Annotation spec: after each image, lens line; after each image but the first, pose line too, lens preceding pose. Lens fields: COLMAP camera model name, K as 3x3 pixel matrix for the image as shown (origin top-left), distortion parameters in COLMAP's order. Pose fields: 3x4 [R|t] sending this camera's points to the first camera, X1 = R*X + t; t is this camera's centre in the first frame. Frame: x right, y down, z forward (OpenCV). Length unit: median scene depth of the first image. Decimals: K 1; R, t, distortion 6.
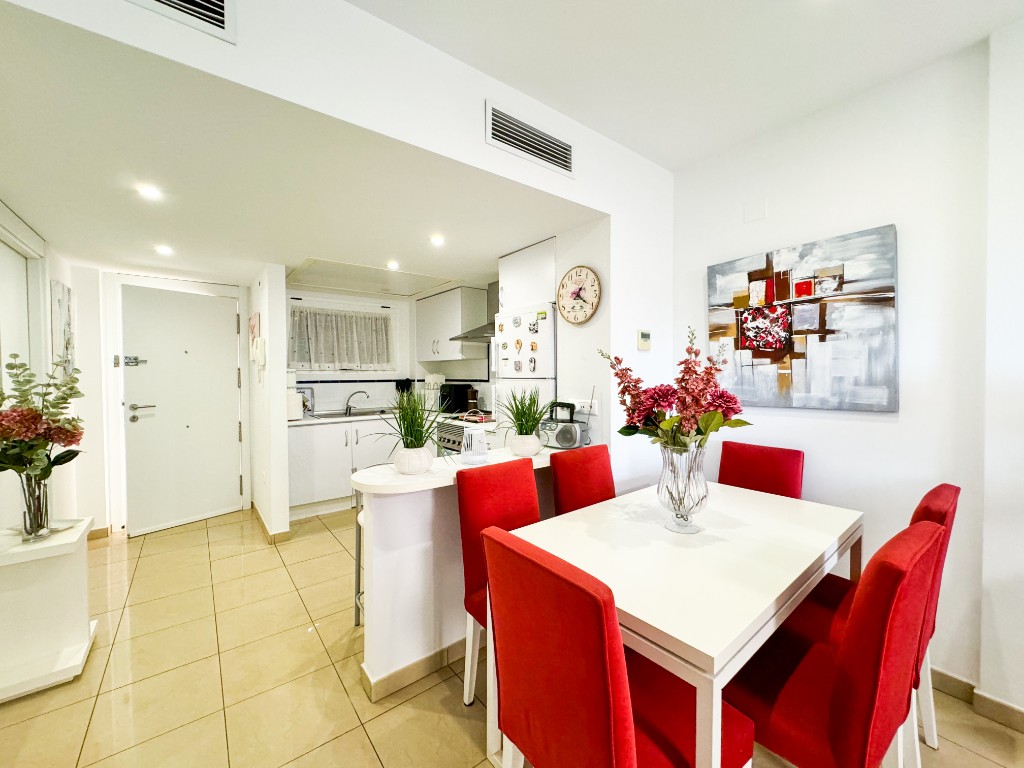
lens RADIAL K [[414.9, 0, 508.1], [0, 414.9, 381.8], [0, 0, 1]] dist [0.000867, 0.000088]
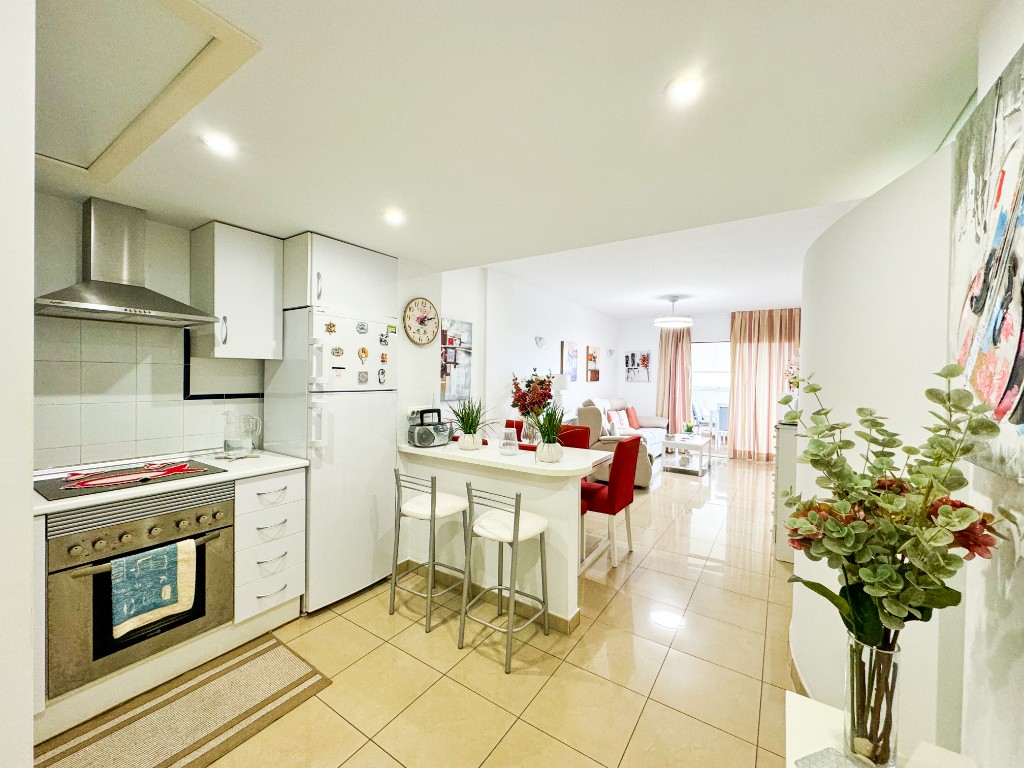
lens RADIAL K [[414.9, 0, 508.1], [0, 414.9, 381.8], [0, 0, 1]] dist [0.000867, 0.000088]
pose [[-0.318623, -0.012088, 0.947804, -1.259092], [0.004898, 0.999884, 0.014399, -0.053351], [-0.947869, 0.009230, -0.318527, 1.340029]]
